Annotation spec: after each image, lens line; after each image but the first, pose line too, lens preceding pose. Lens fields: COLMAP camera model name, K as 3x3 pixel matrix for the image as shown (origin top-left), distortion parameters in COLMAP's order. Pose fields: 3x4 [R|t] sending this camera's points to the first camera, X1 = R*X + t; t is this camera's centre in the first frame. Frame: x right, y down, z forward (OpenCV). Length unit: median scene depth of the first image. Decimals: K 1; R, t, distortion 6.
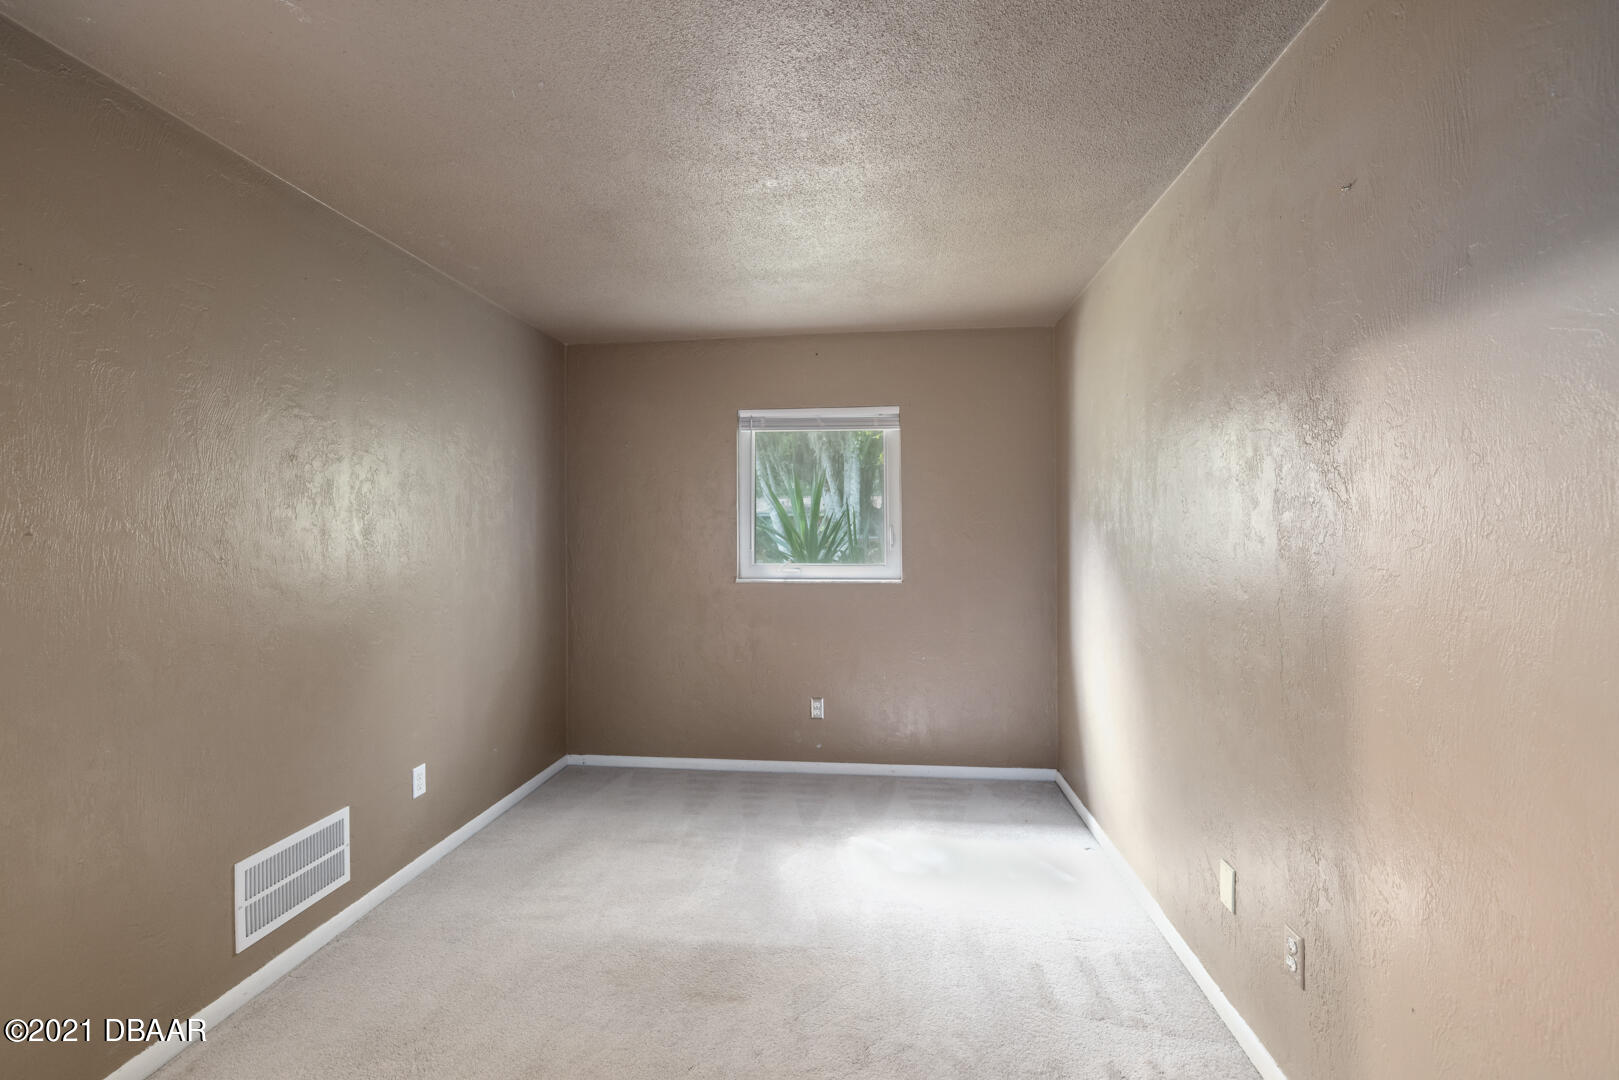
lens RADIAL K [[680.8, 0, 800.1], [0, 680.8, 540.0], [0, 0, 1]] dist [-0.000505, -0.000368]
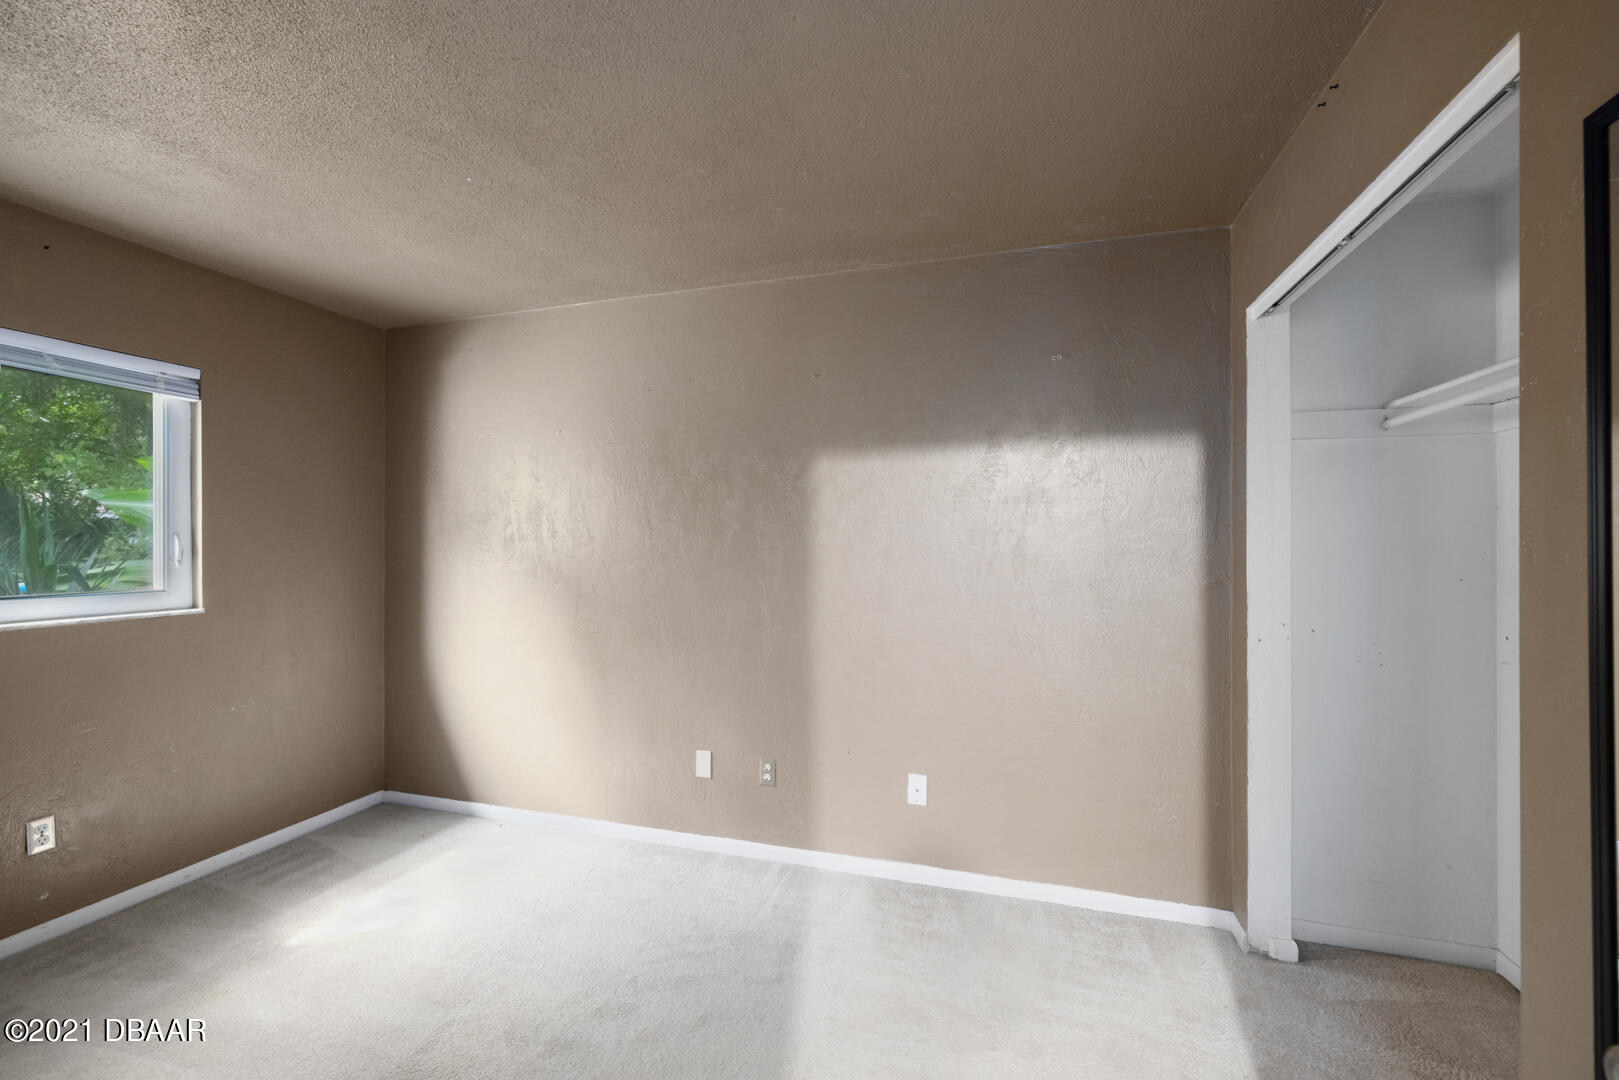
lens RADIAL K [[680.8, 0, 800.1], [0, 680.8, 540.0], [0, 0, 1]] dist [-0.000505, -0.000368]
pose [[0.200964, 0.002914, 0.979594, -0.495500], [0.010000, 0.999937, -0.005026, -0.005965], [-0.979547, 0.010806, 0.200923, 0.246391]]
